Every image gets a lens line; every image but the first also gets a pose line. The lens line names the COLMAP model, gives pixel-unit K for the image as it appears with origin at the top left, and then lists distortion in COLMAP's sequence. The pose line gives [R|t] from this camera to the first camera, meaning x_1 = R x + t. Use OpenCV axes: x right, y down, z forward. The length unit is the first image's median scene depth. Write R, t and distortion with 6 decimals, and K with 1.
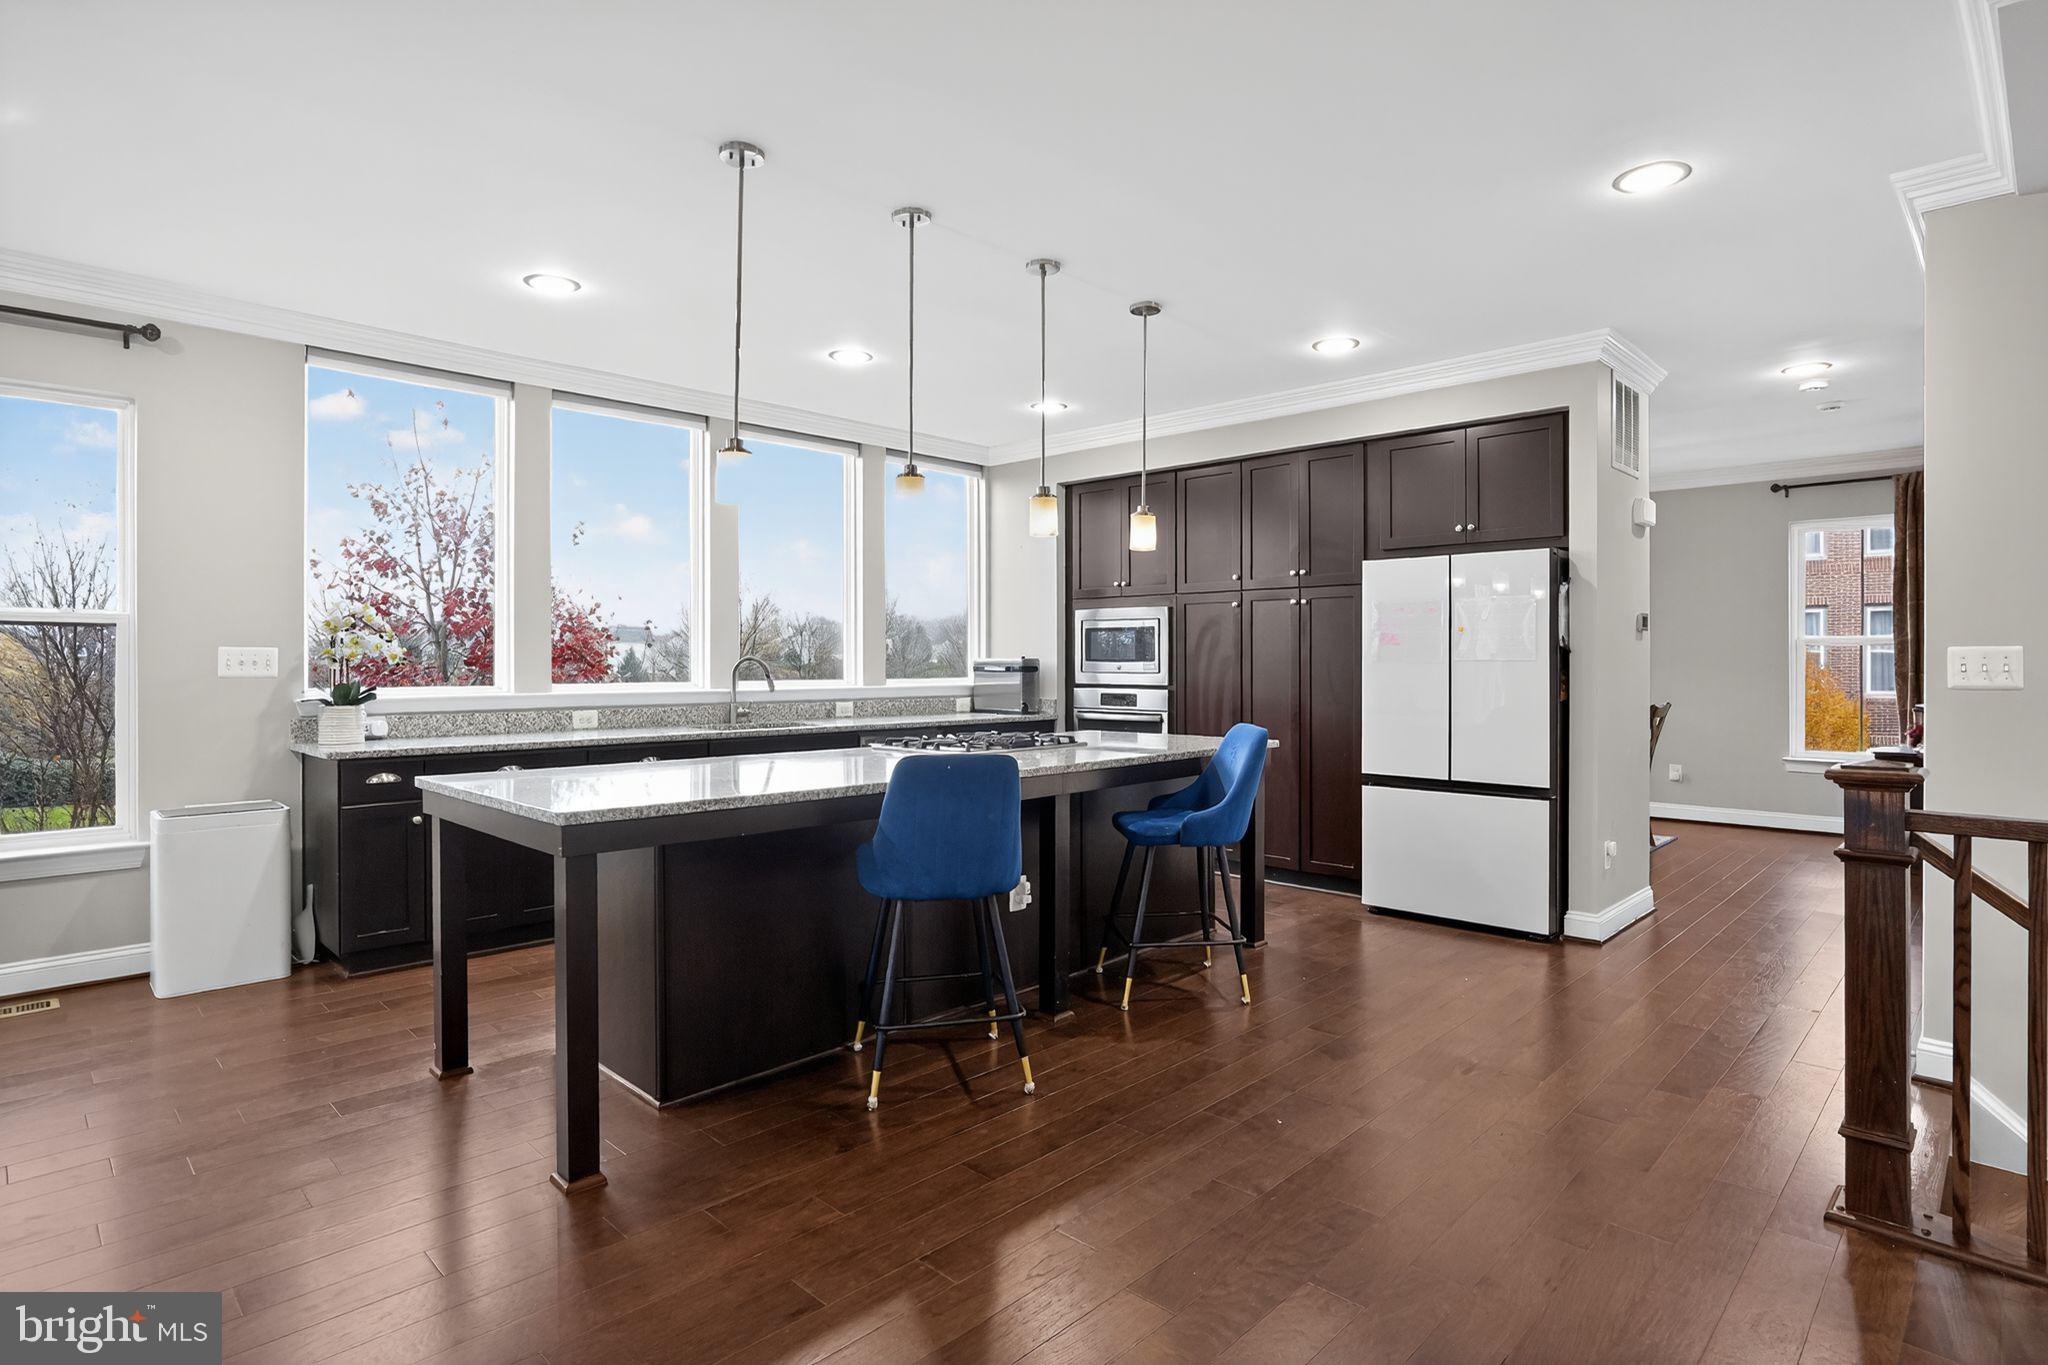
lens RADIAL K [[1064.2, 0, 1024.8], [0, 1064.2, 671.4], [0, 0, 1]] dist [-0.006787, 0.003884]
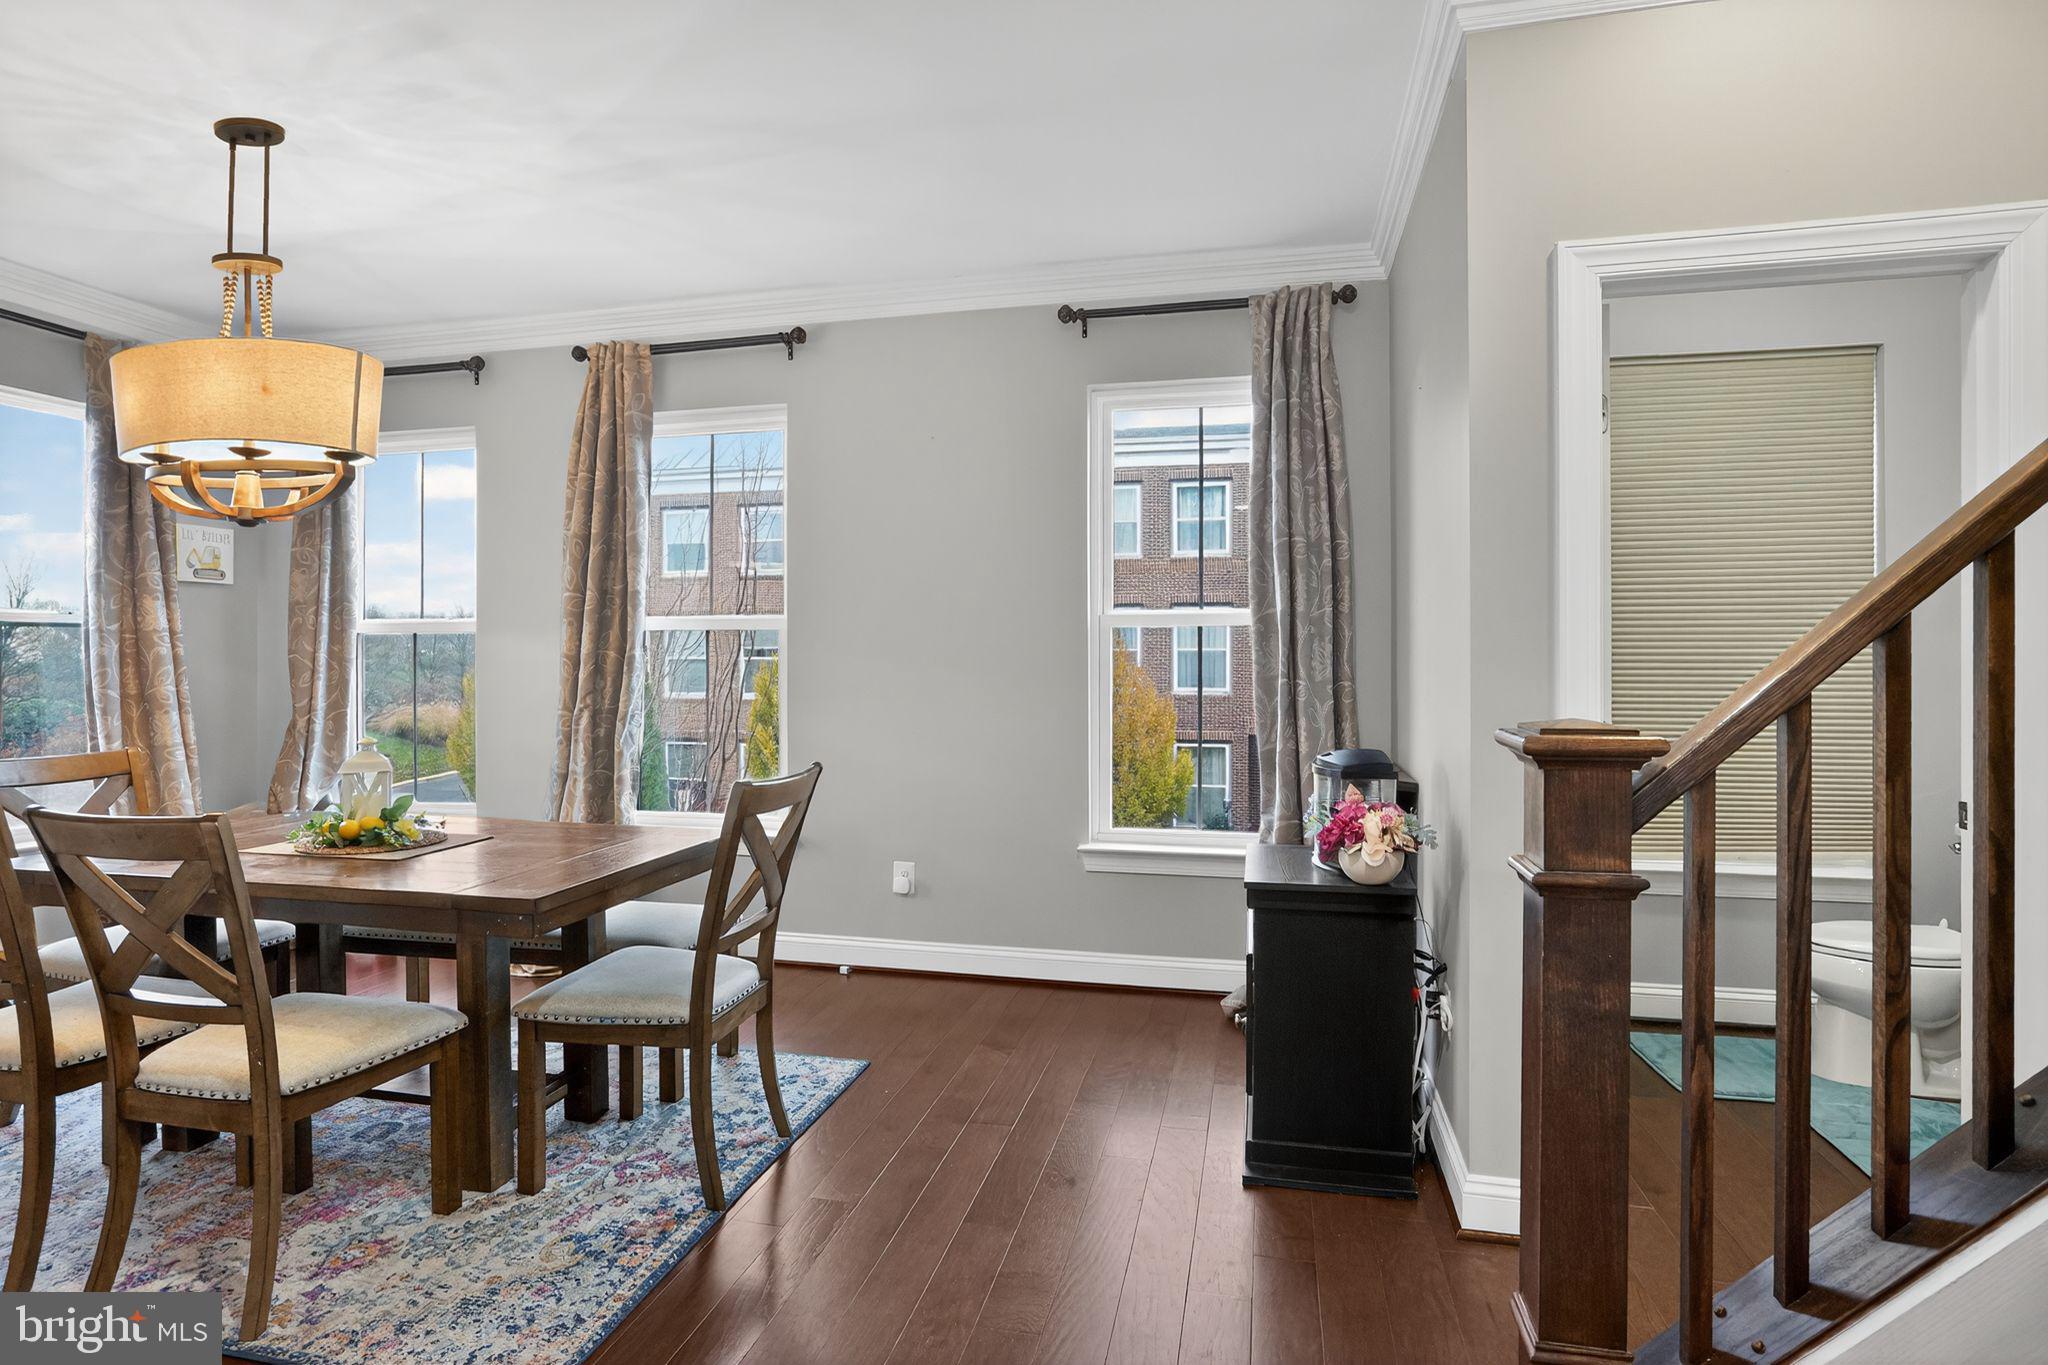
lens RADIAL K [[1064.2, 0, 1025.1], [0, 1064.2, 661.1], [0, 0, 1]] dist [-0.006787, 0.003884]
pose [[0.859283, 0.002569, 0.511493, 0.431668], [0.000067, 0.999987, -0.005135, -0.004356], [-0.511500, 0.004447, 0.859272, 0.575236]]
